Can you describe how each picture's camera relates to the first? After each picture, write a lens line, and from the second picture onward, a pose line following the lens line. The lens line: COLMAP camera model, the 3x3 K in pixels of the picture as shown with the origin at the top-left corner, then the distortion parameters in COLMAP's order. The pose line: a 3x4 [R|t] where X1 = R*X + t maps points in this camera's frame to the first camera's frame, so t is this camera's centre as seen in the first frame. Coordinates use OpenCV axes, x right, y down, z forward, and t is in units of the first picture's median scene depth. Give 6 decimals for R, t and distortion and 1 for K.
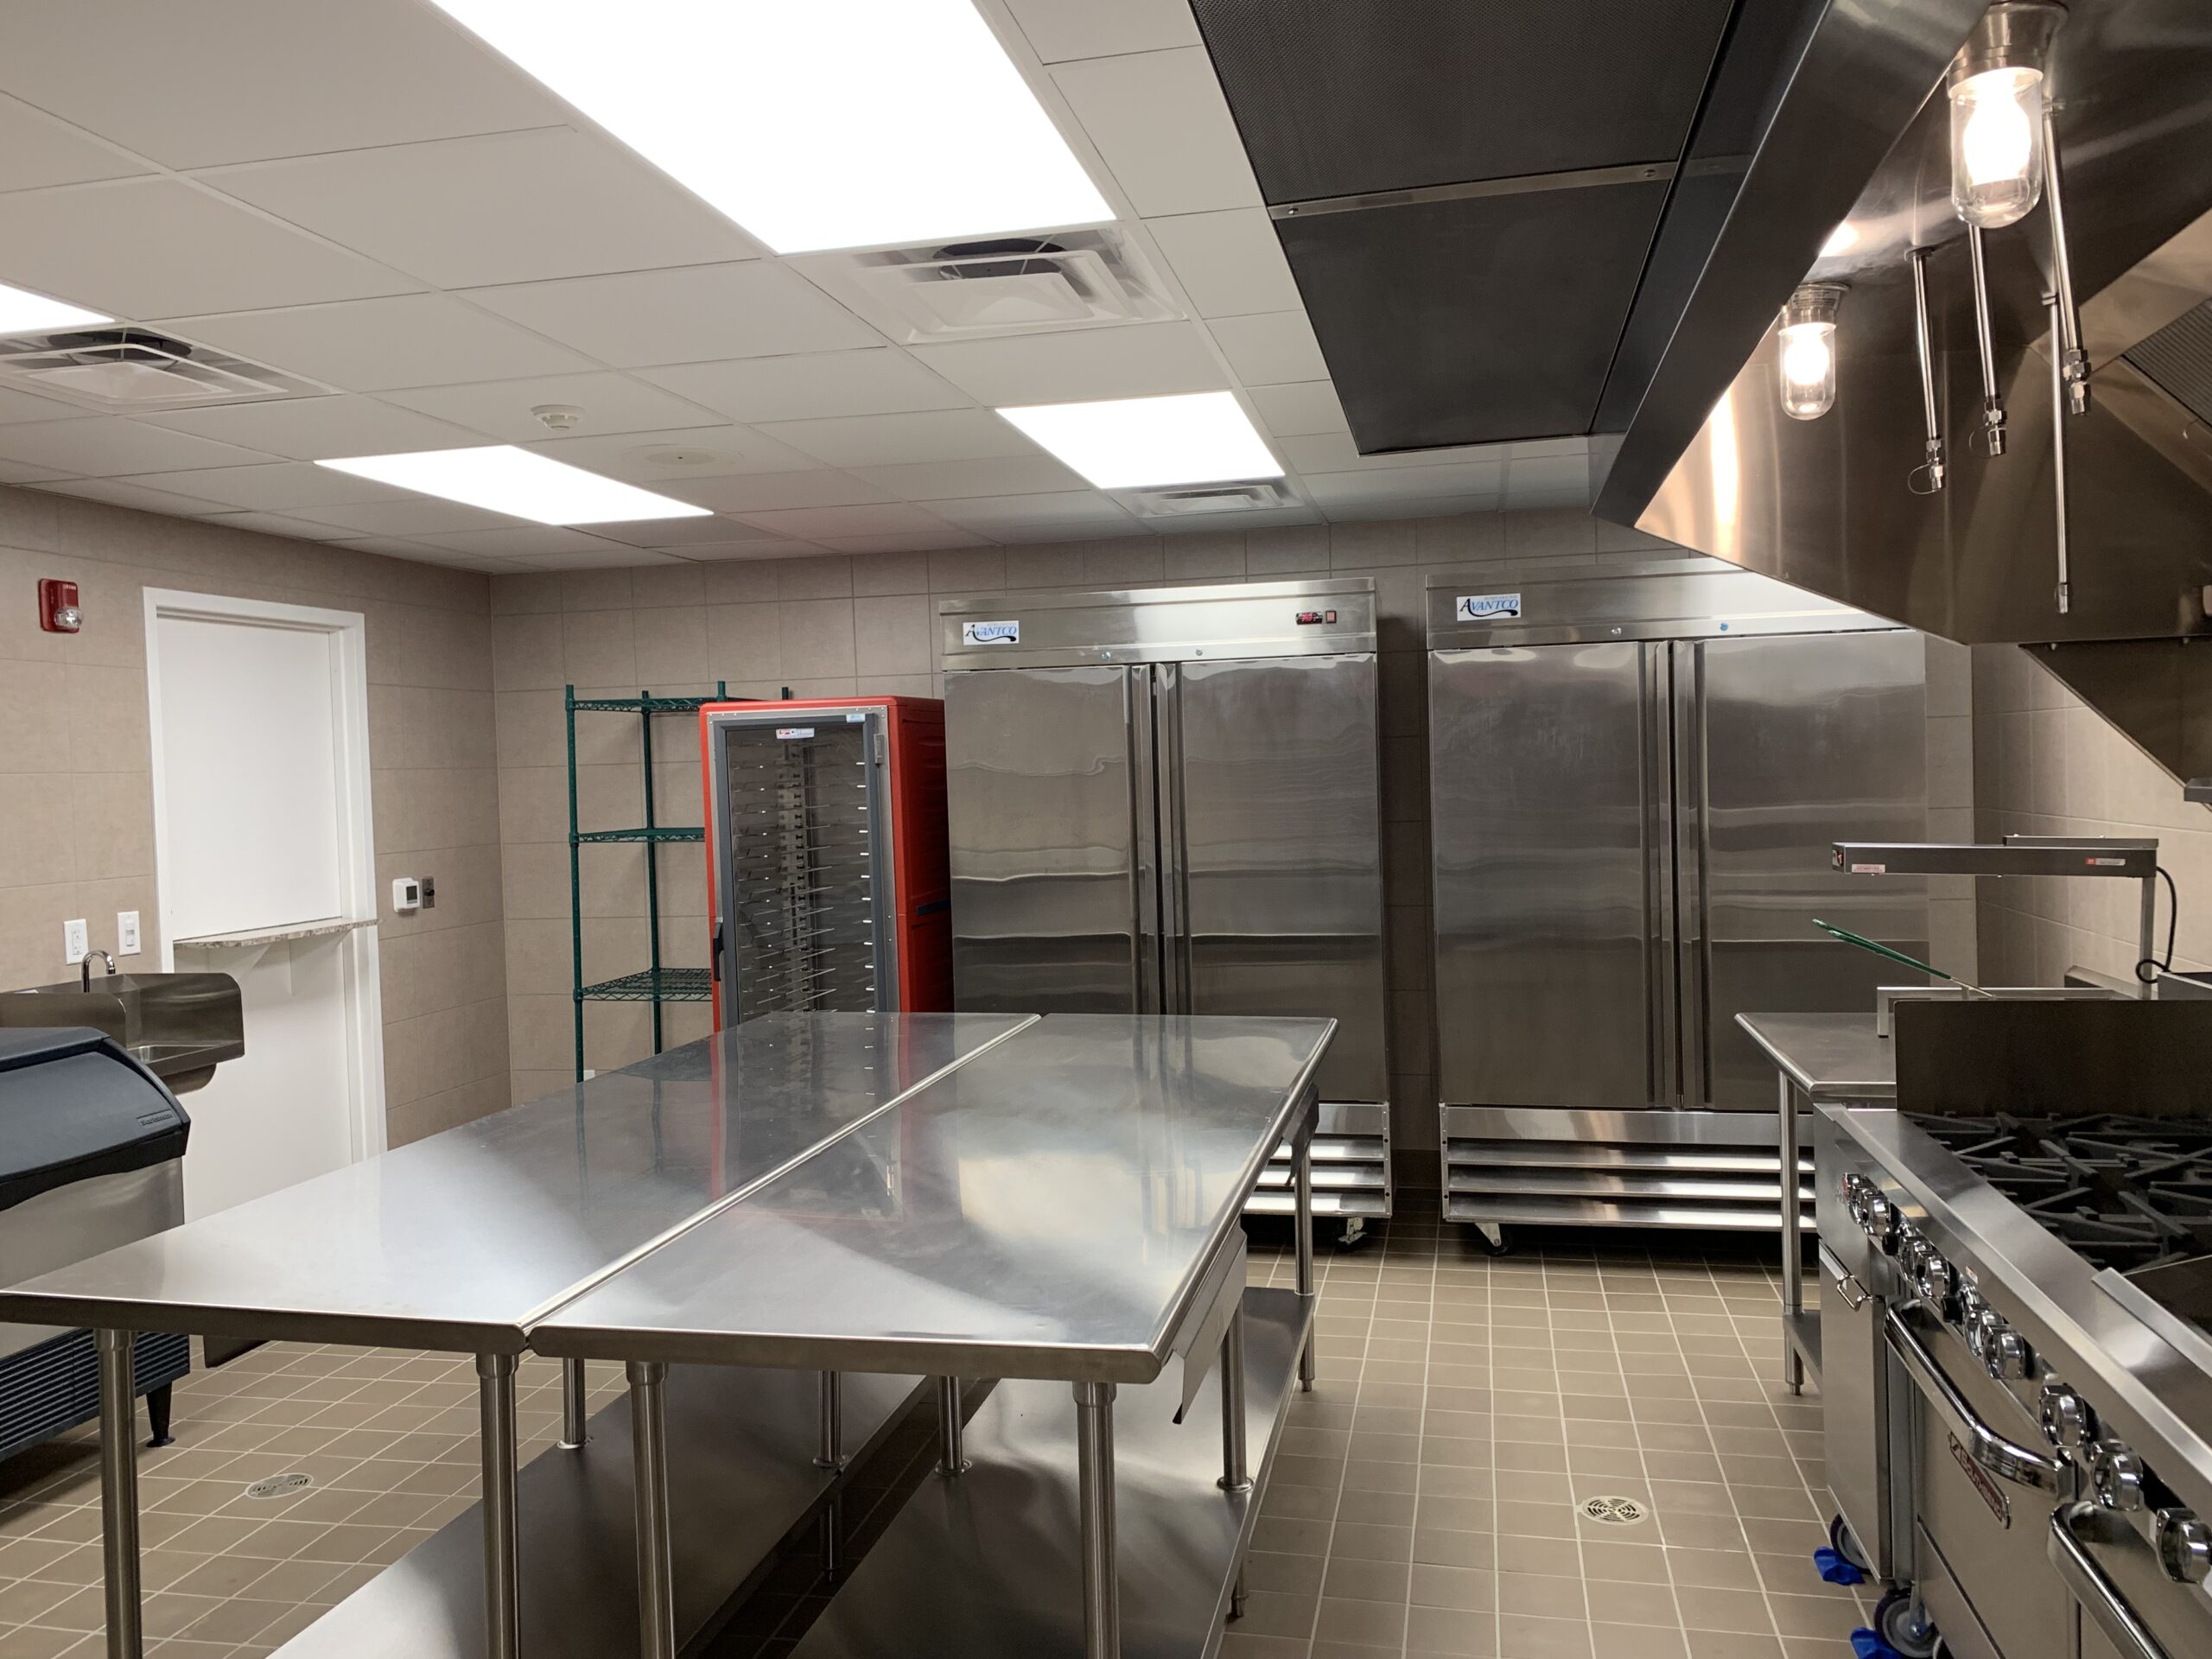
lens RADIAL K [[1697.2, 0, 1102.1], [0, 1697.2, 821.0], [0, 0, 1]] dist [-0.004332, -0.004715]
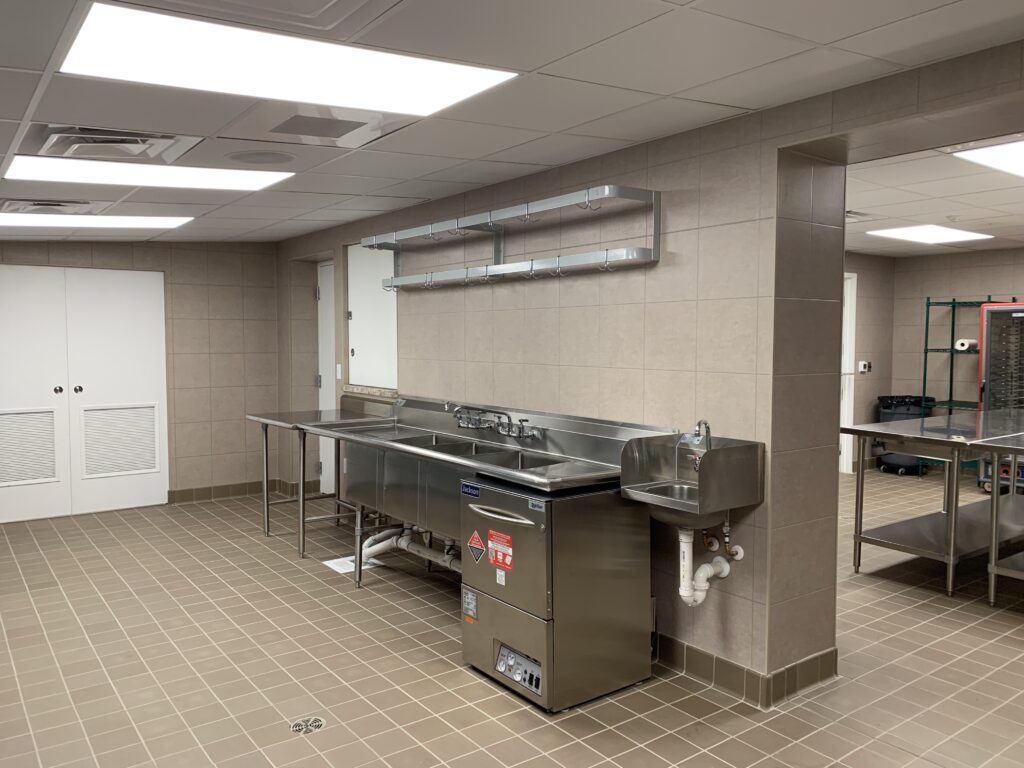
lens RADIAL K [[785.7, 0, 510.7], [0, 785.7, 376.2], [0, 0, 1]] dist [-0.004332, -0.004715]
pose [[0.751269, 0.064361, -0.656851, 0.035729], [-0.046979, 0.997924, 0.044050, 0.028082], [0.658322, -0.002235, 0.752733, -0.456834]]
